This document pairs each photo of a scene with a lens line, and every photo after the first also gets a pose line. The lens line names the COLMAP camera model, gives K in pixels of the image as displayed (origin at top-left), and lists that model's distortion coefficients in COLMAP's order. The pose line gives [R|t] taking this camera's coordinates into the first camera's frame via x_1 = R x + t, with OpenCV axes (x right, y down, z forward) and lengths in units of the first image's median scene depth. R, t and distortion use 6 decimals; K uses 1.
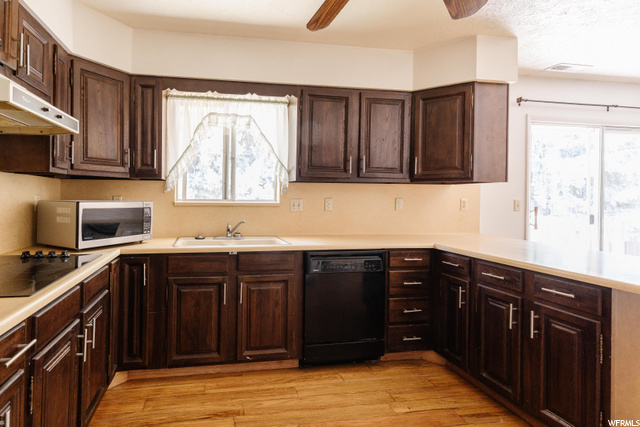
lens RADIAL K [[311.4, 0, 264.3], [0, 311.4, 198.9], [0, 0, 1]] dist [0.003109, 0.001794]
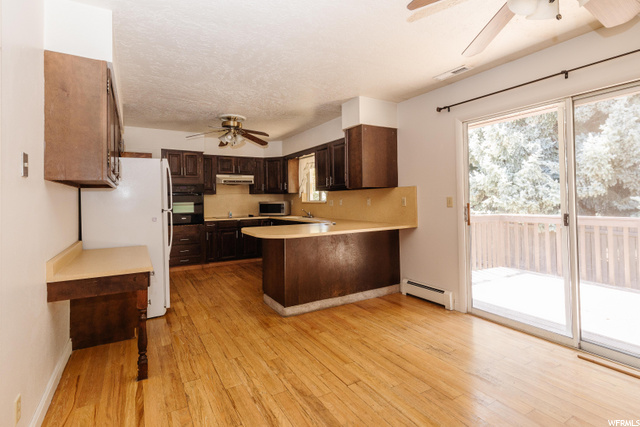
lens RADIAL K [[301.8, 0, 310.6], [0, 301.8, 198.0], [0, 0, 1]] dist [0.009320, -0.000313]
pose [[0.372916, -0.019830, -0.927653, 2.197303], [0.015762, 0.999763, -0.015035, 0.020128], [0.927731, -0.009015, 0.373140, 0.208034]]
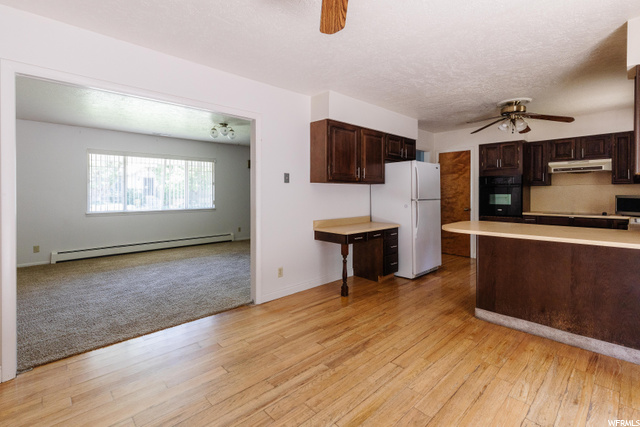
lens RADIAL K [[301.8, 0, 326.8], [0, 301.8, 195.8], [0, 0, 1]] dist [0.009320, -0.000313]
pose [[-0.801593, -0.003668, -0.597859, 2.158817], [-0.007789, 0.999960, 0.004308, 0.017154], [0.597819, 0.008110, -0.801590, 1.237141]]
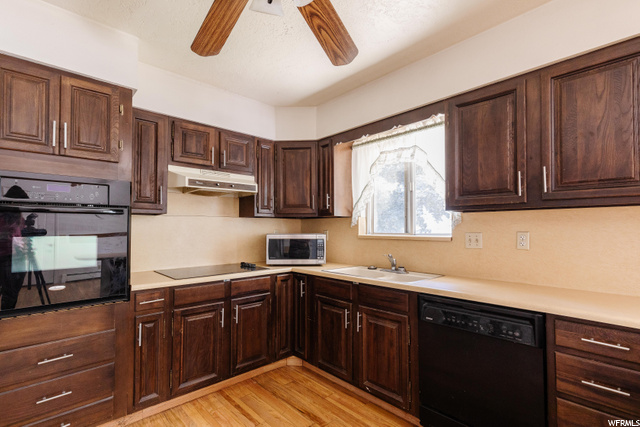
lens RADIAL K [[301.8, 0, 317.9], [0, 301.8, 219.7], [0, 0, 1]] dist [0.009320, -0.000313]
pose [[0.560844, -0.032227, -0.827294, 0.640372], [0.002167, 0.999296, -0.037458, -0.006157], [0.827918, 0.019216, 0.560519, 0.274423]]
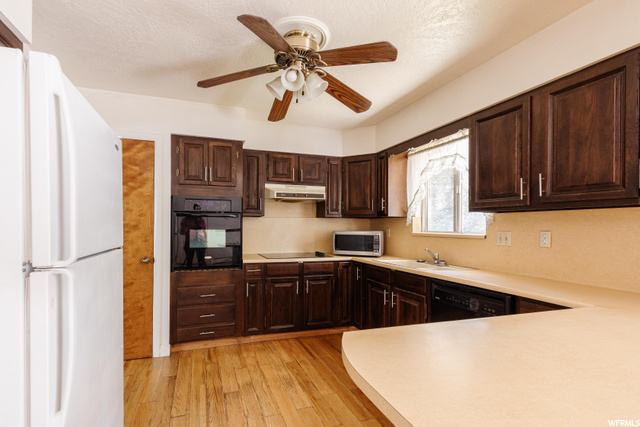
lens RADIAL K [[301.8, 0, 292.1], [0, 301.8, 223.9], [0, 0, 1]] dist [0.009320, -0.000313]
pose [[0.154712, -0.015143, -0.987843, 1.047500], [-0.009177, 0.999817, -0.016764, -0.001573], [0.987917, 0.011659, 0.154545, 0.325729]]
